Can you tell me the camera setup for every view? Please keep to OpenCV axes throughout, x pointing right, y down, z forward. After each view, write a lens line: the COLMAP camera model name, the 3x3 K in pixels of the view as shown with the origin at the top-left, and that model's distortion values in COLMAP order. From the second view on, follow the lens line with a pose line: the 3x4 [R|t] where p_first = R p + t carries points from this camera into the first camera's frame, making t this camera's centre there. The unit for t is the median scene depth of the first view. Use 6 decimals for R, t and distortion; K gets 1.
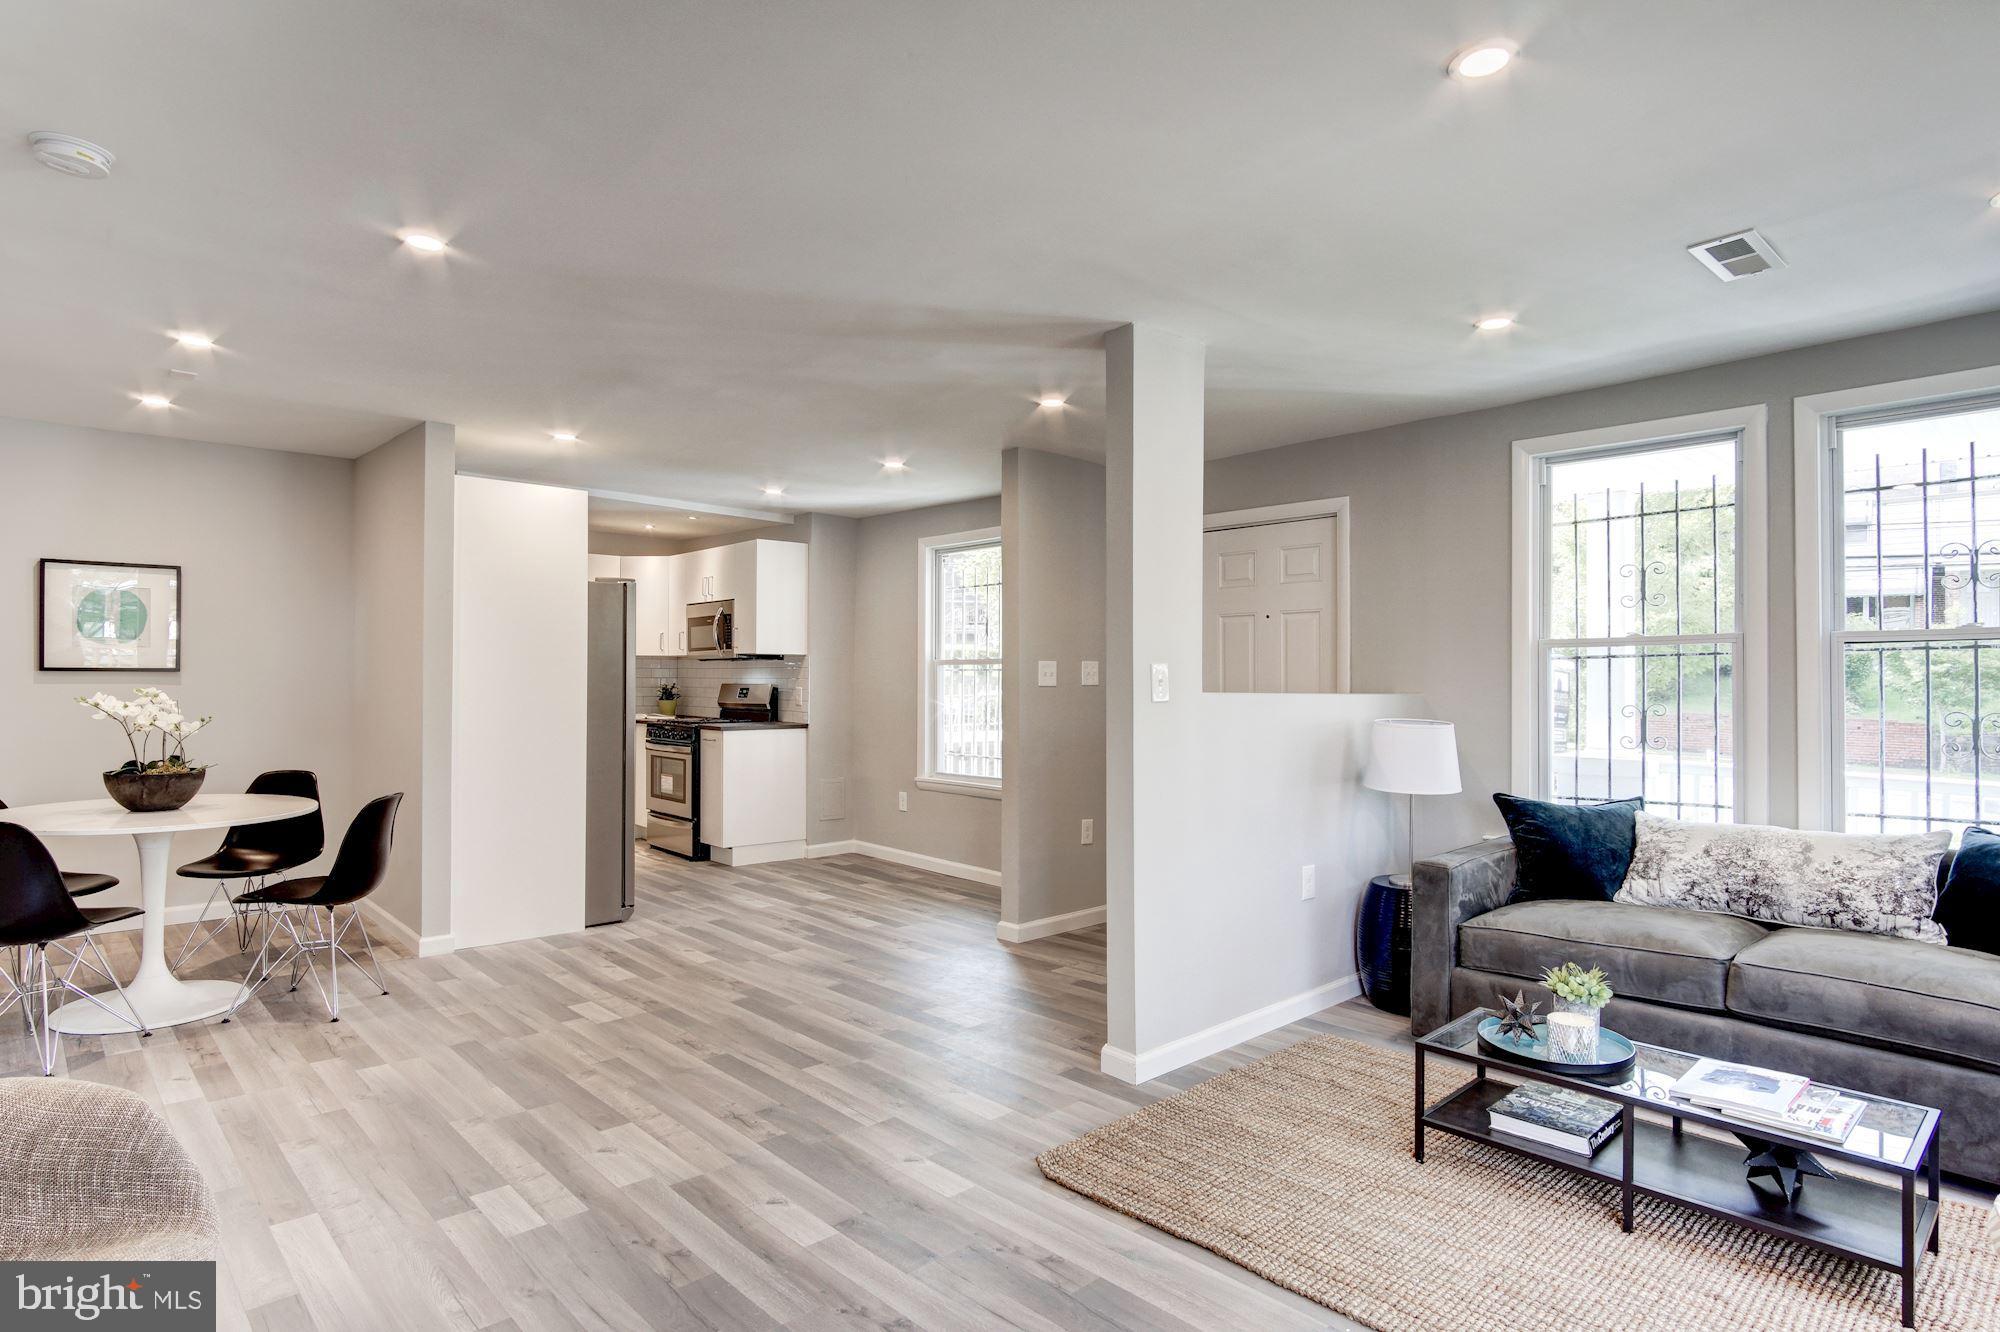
lens RADIAL K [[1066.2, 0, 1000.9], [0, 1066.2, 674.6], [0, 0, 1]] dist [-0.006457, 0.000098]
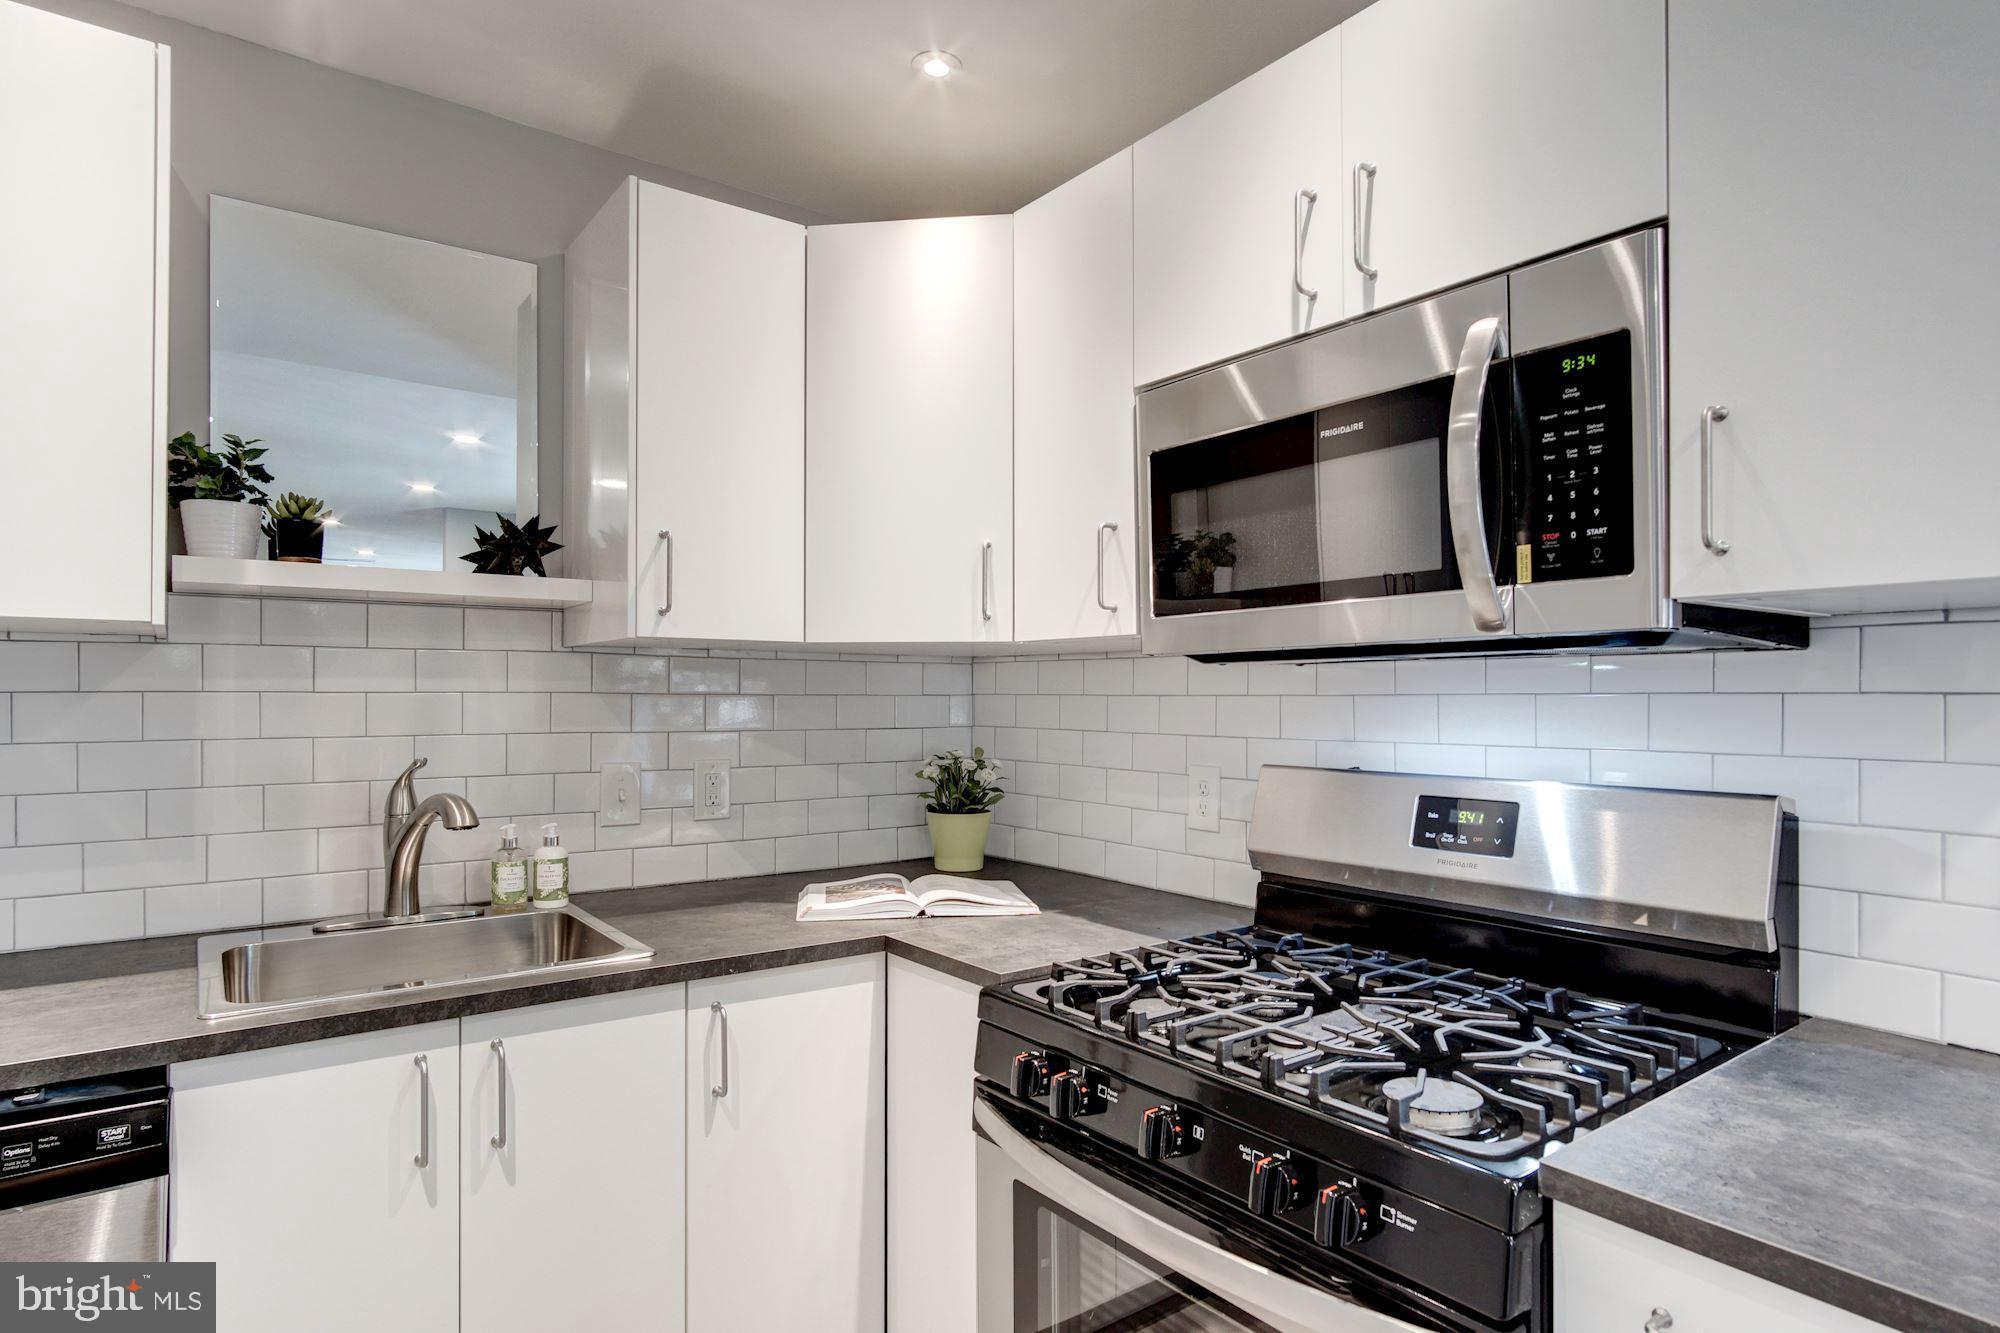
lens RADIAL K [[1080.1, 0, 928.3], [0, 1080.1, 696.5], [0, 0, 1]] dist [-0.018582, -0.001015]
pose [[0.994389, -0.001891, -0.105771, -0.636234], [0.002655, 0.999971, 0.007087, -0.016621], [0.105754, -0.007328, 0.994365, 1.591469]]
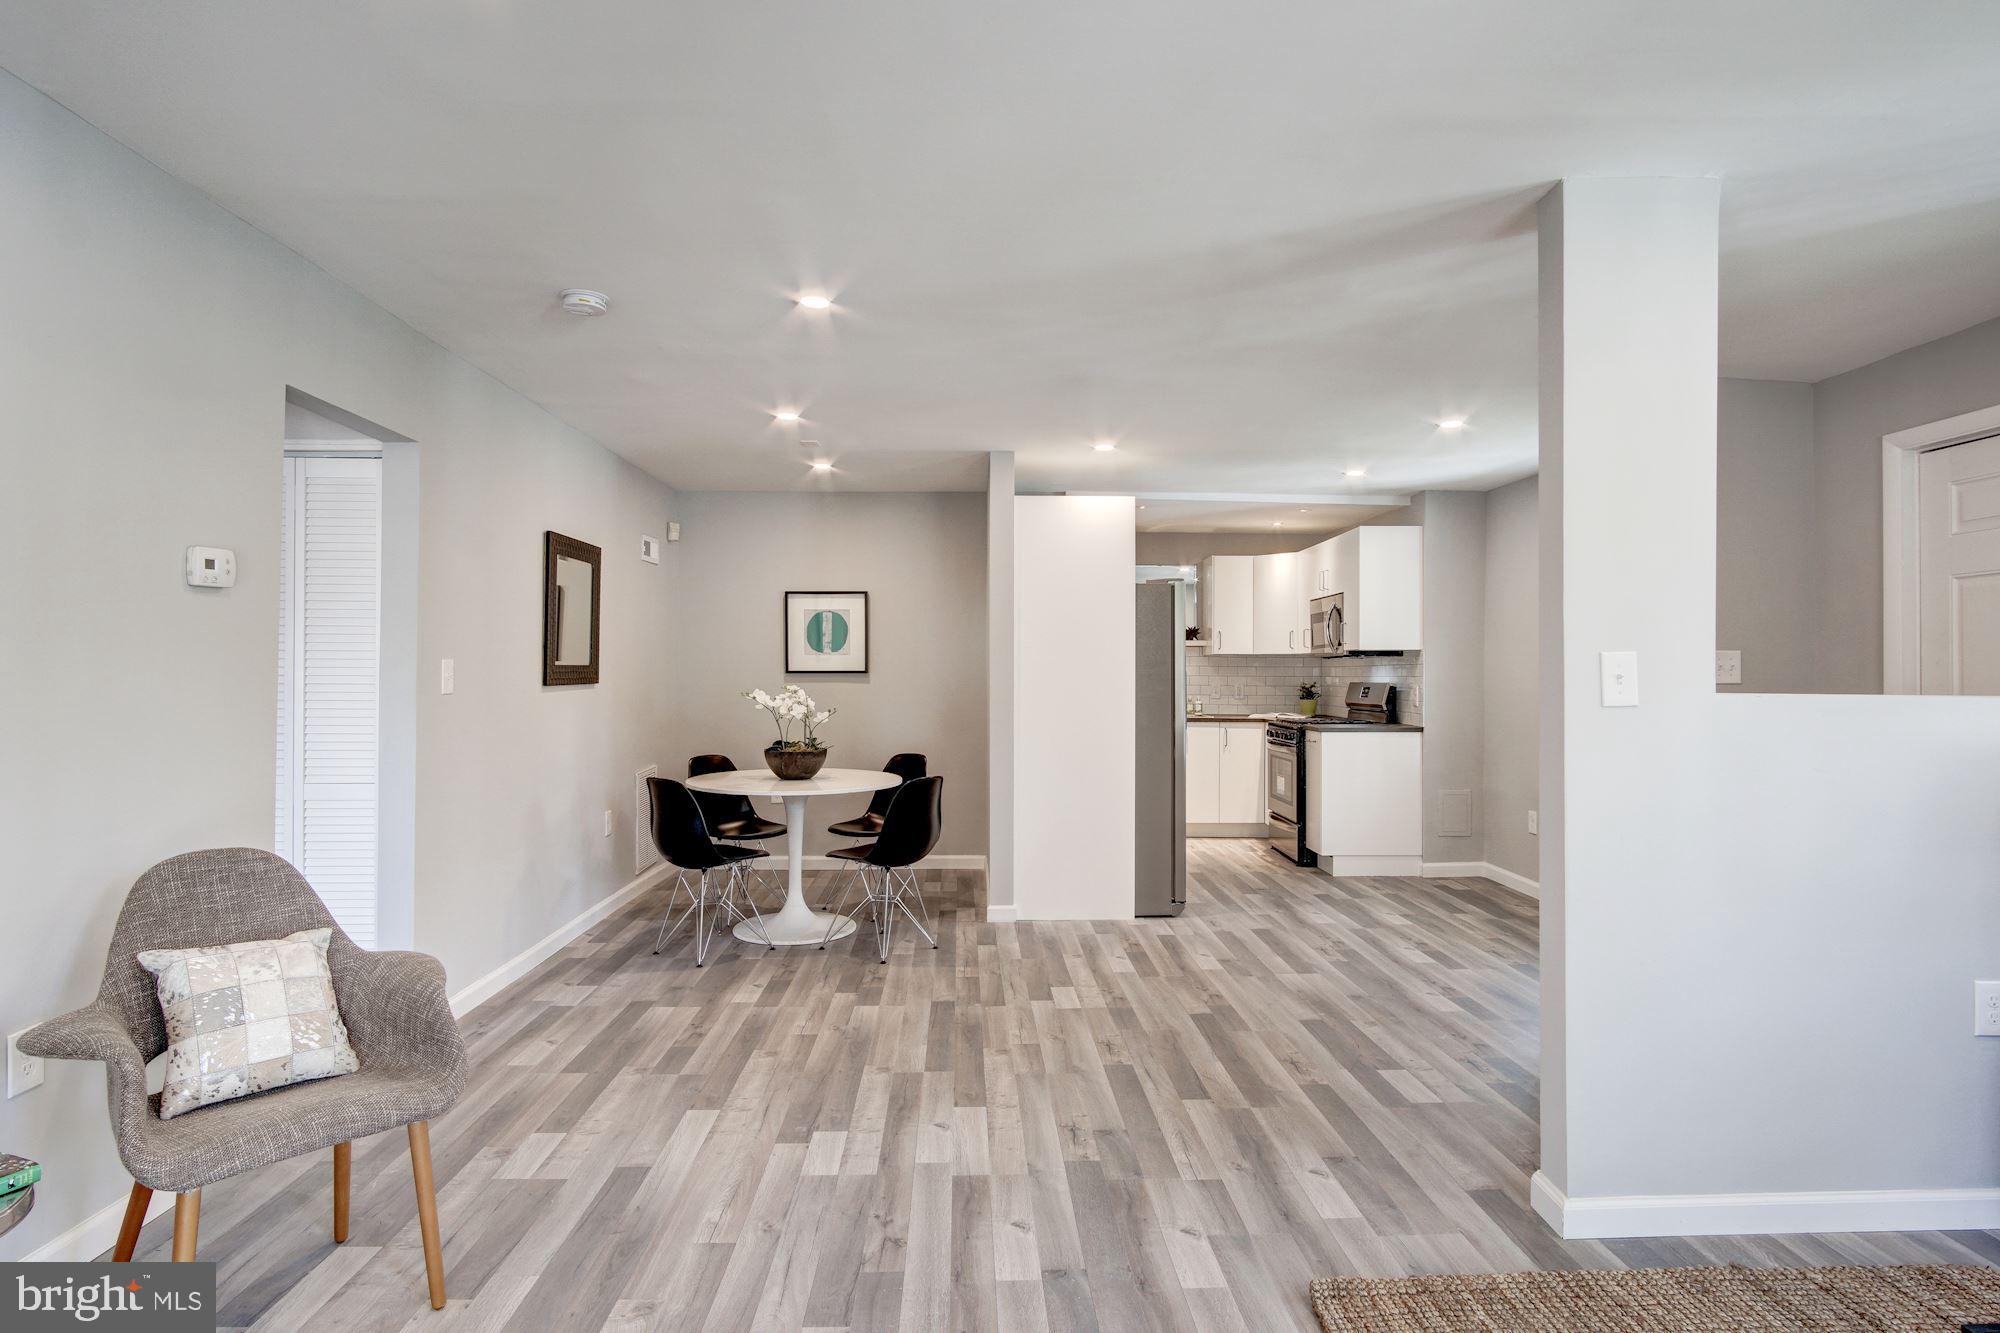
lens RADIAL K [[1066.2, 0, 1000.9], [0, 1066.2, 675.1], [0, 0, 1]] dist [-0.006457, 0.000098]
pose [[0.752902, -0.006168, -0.658104, 0.258394], [0.006832, 0.999975, -0.001556, 0.003134], [0.658098, -0.003325, 0.752925, 0.174787]]
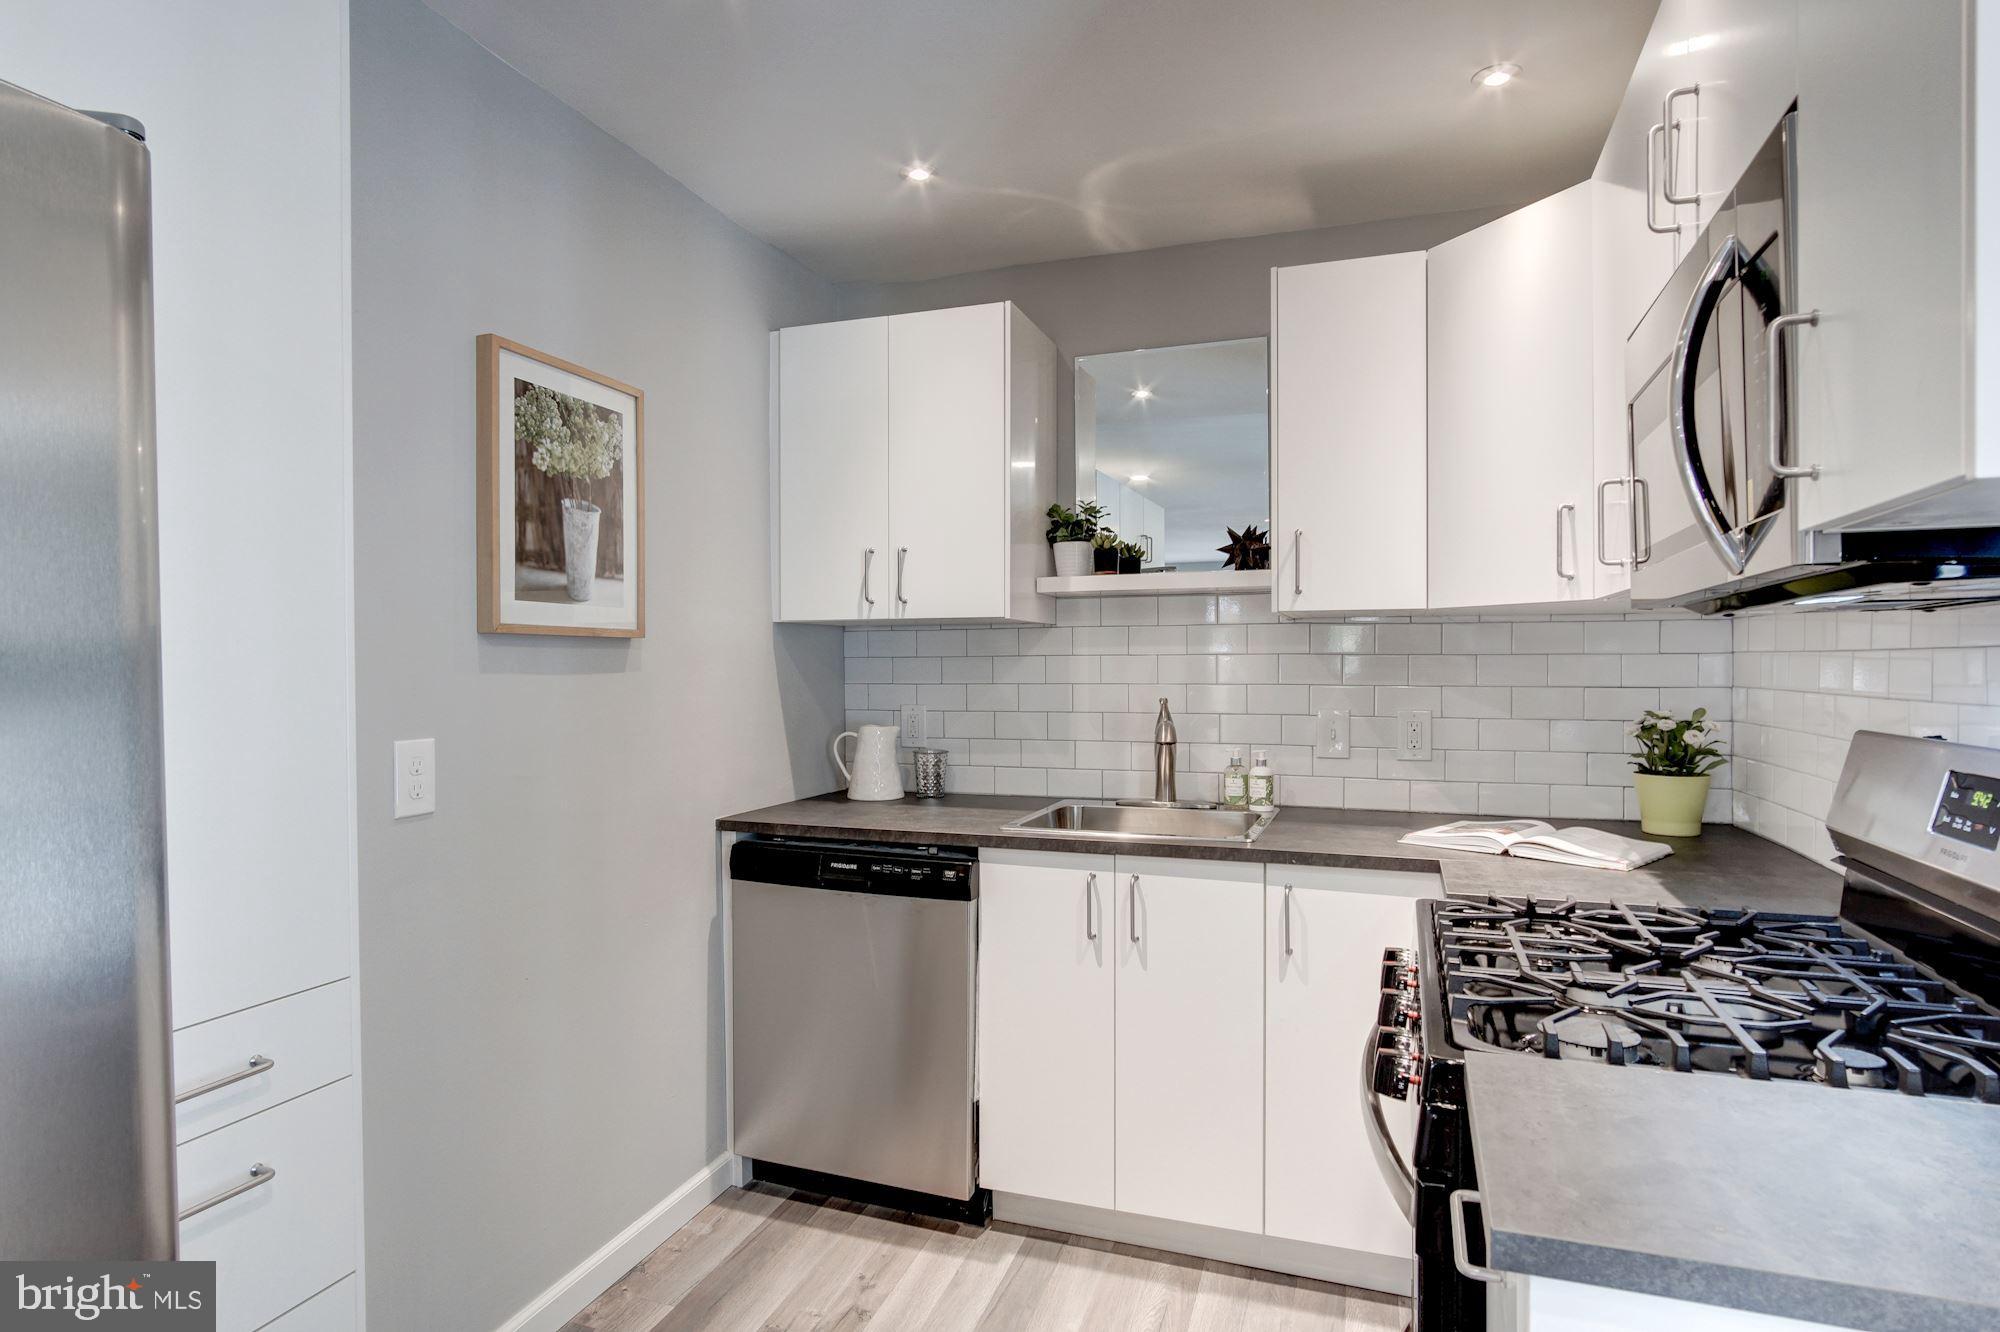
lens RADIAL K [[1066.2, 0, 1000.9], [0, 1066.2, 674.6], [0, 0, 1]] dist [-0.006457, 0.000098]
pose [[0.467346, 0.005739, -0.884056, -0.348745], [0.010709, 0.999869, 0.012152, -0.012304], [0.884009, -0.015146, 0.467224, 1.608696]]
